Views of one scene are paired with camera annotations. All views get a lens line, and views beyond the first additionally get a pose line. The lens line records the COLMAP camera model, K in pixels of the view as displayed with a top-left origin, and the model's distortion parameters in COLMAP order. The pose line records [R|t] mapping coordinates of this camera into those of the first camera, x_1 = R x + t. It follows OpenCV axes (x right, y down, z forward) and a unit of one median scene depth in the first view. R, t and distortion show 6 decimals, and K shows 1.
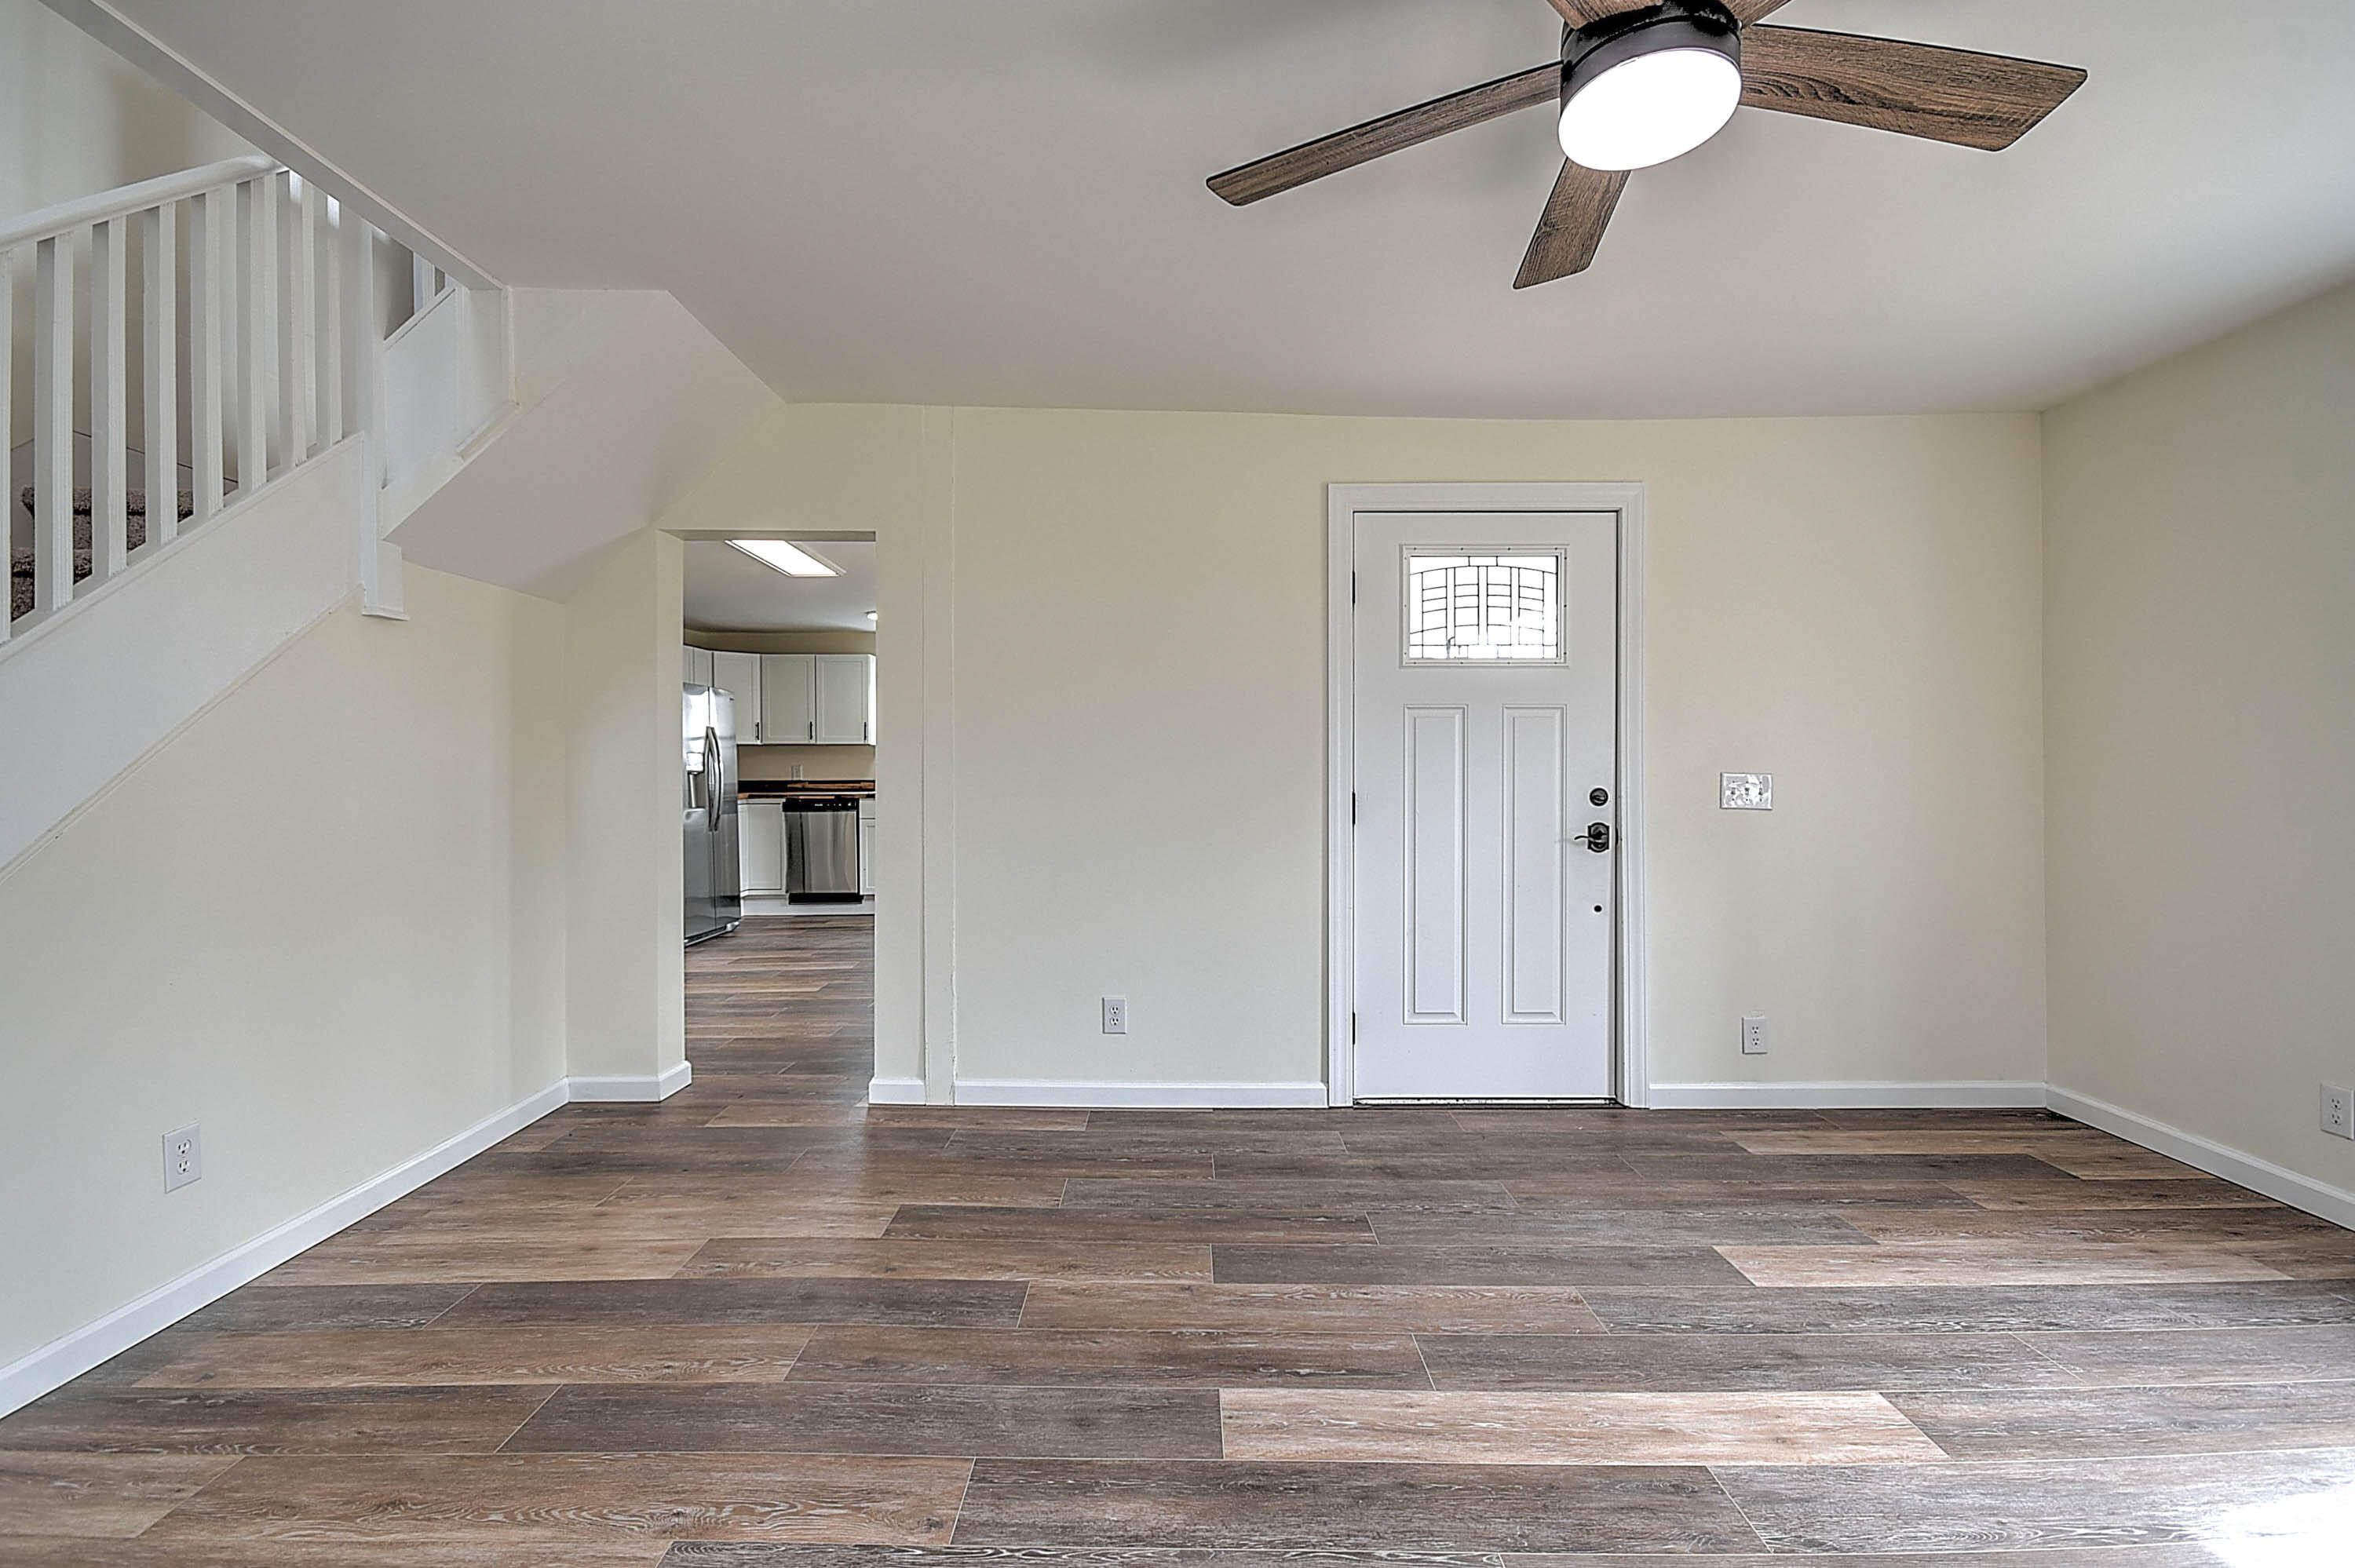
lens RADIAL K [[1025.2, 0, 1175.4], [0, 1025.2, 775.3], [0, 0, 1]] dist [0.010804, -0.005704]
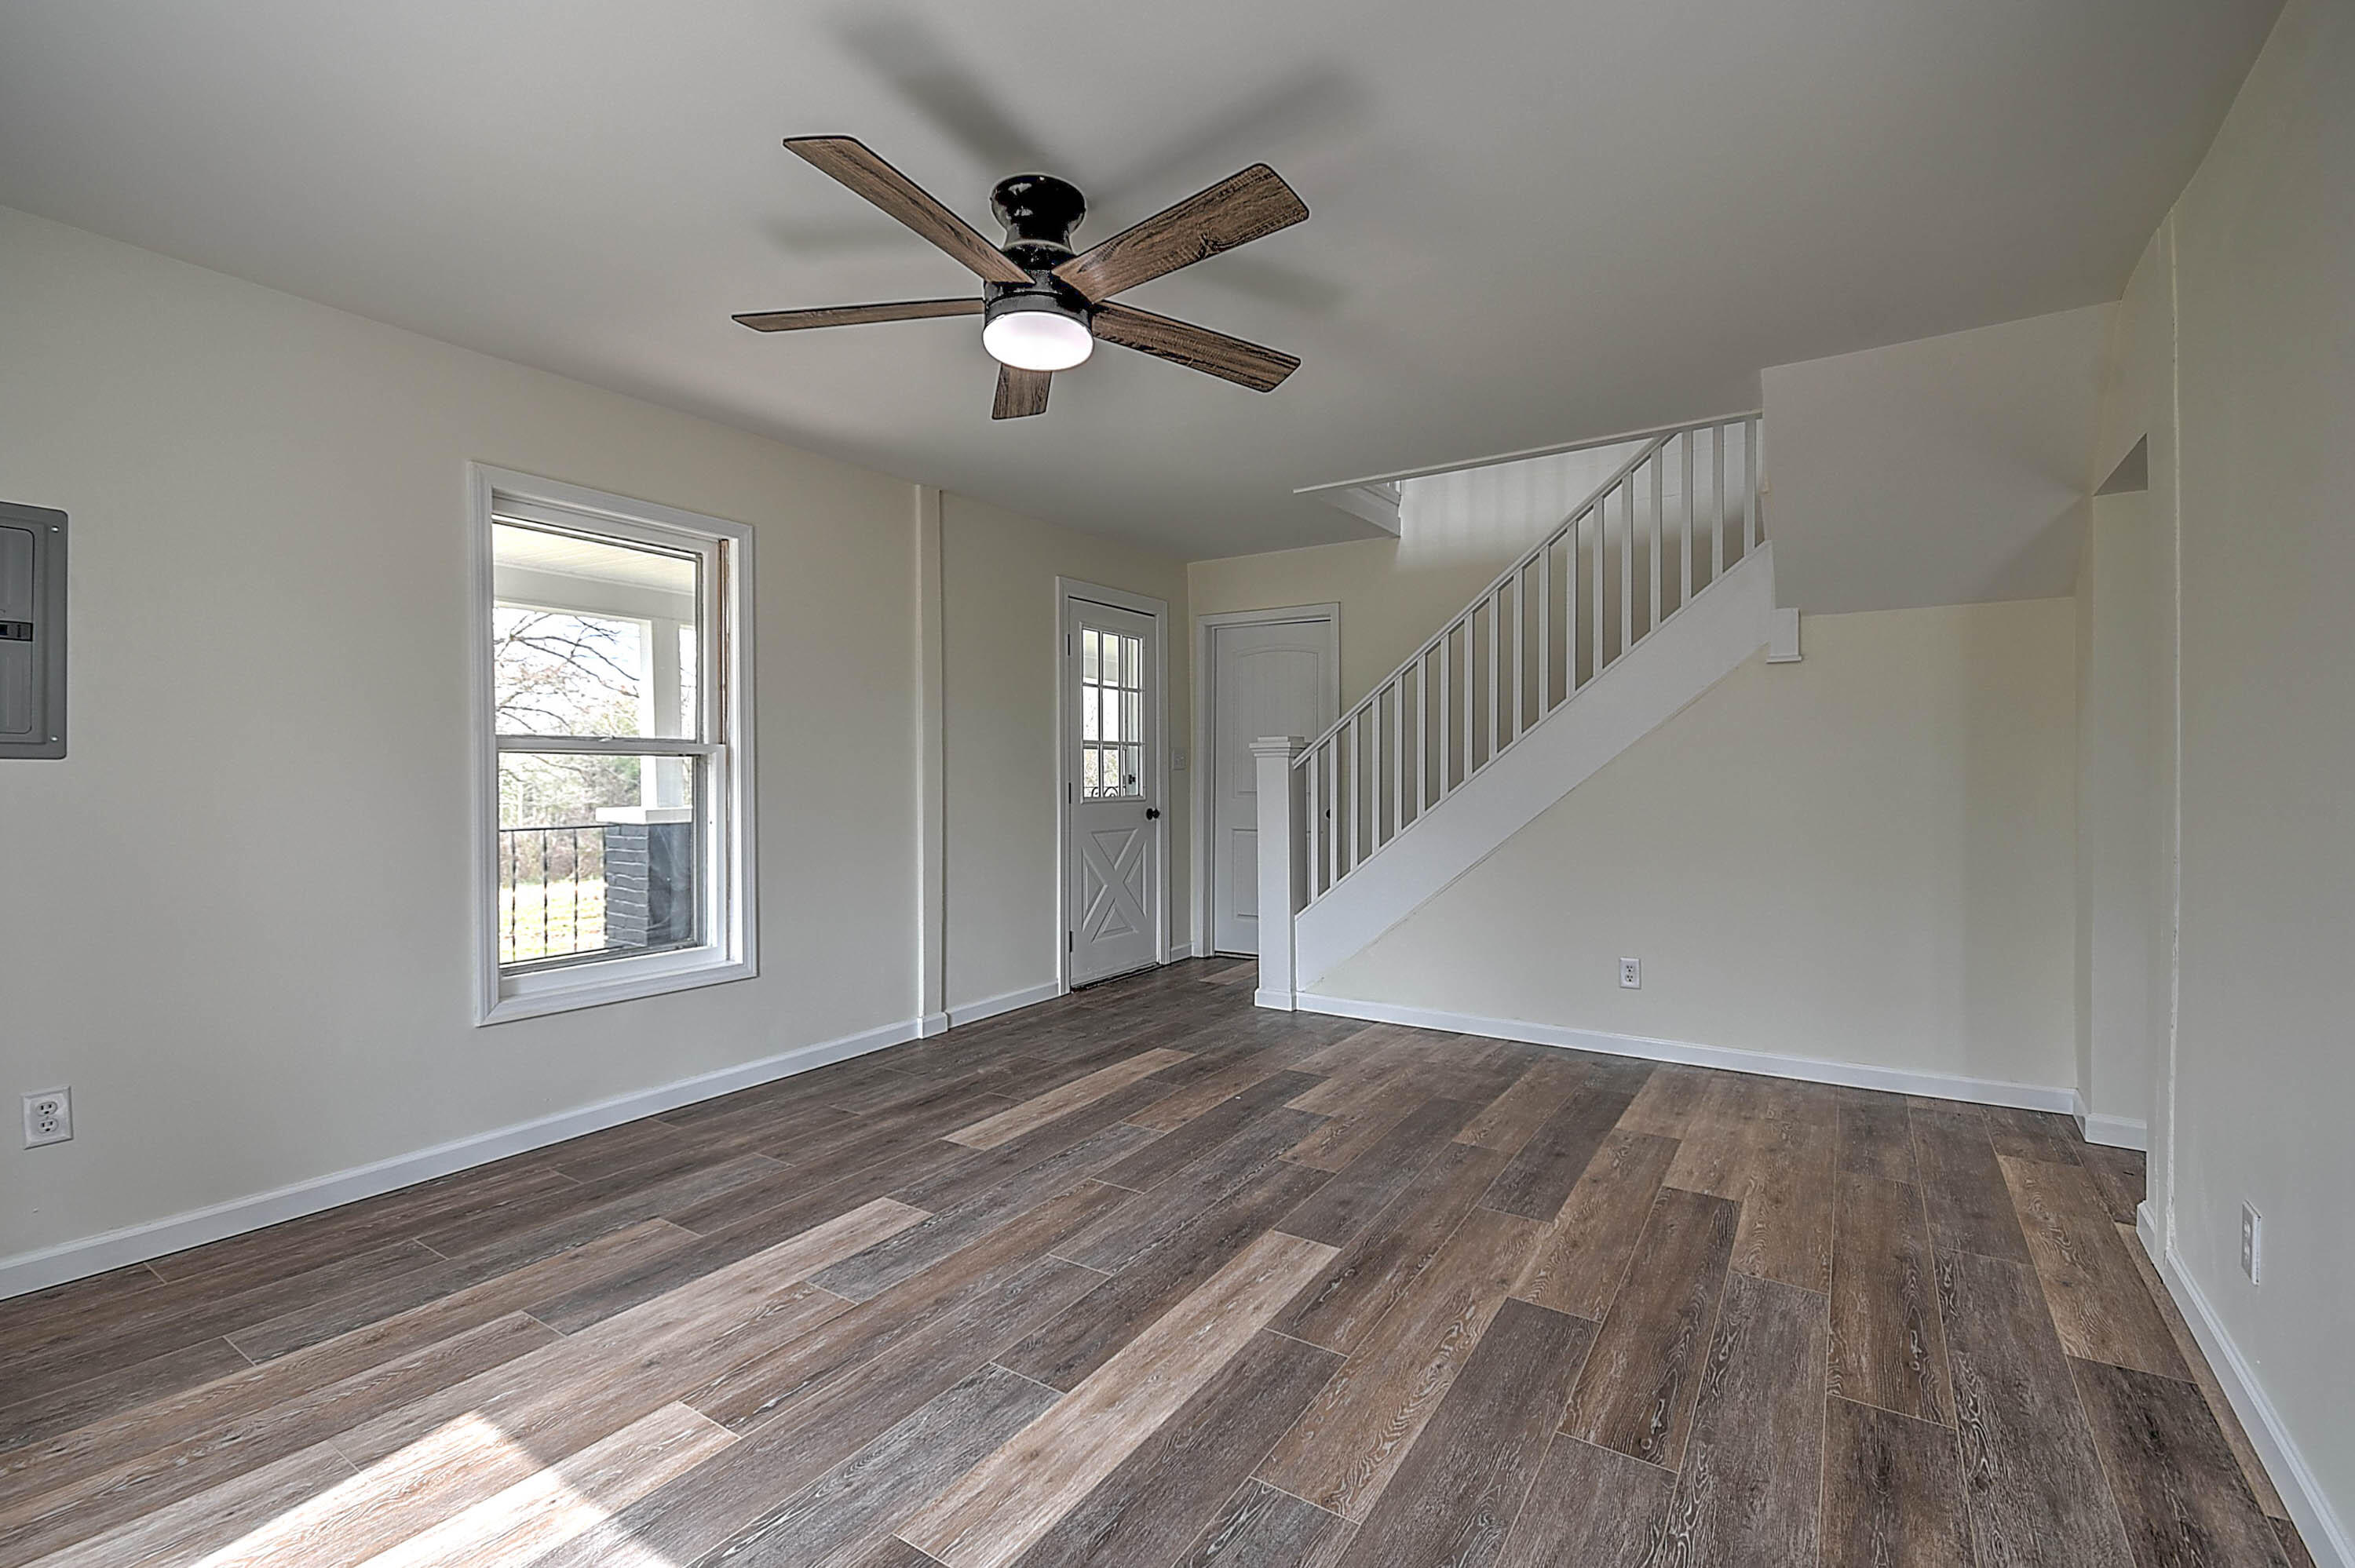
lens RADIAL K [[1025.2, 0, 1176.2], [0, 1025.2, 781.1], [0, 0, 1]] dist [0.010804, -0.005704]
pose [[-0.547497, 0.010356, -0.836743, 0.877044], [-0.001399, 0.999911, 0.013291, -0.006636], [0.836806, 0.008448, -0.547434, 1.086947]]
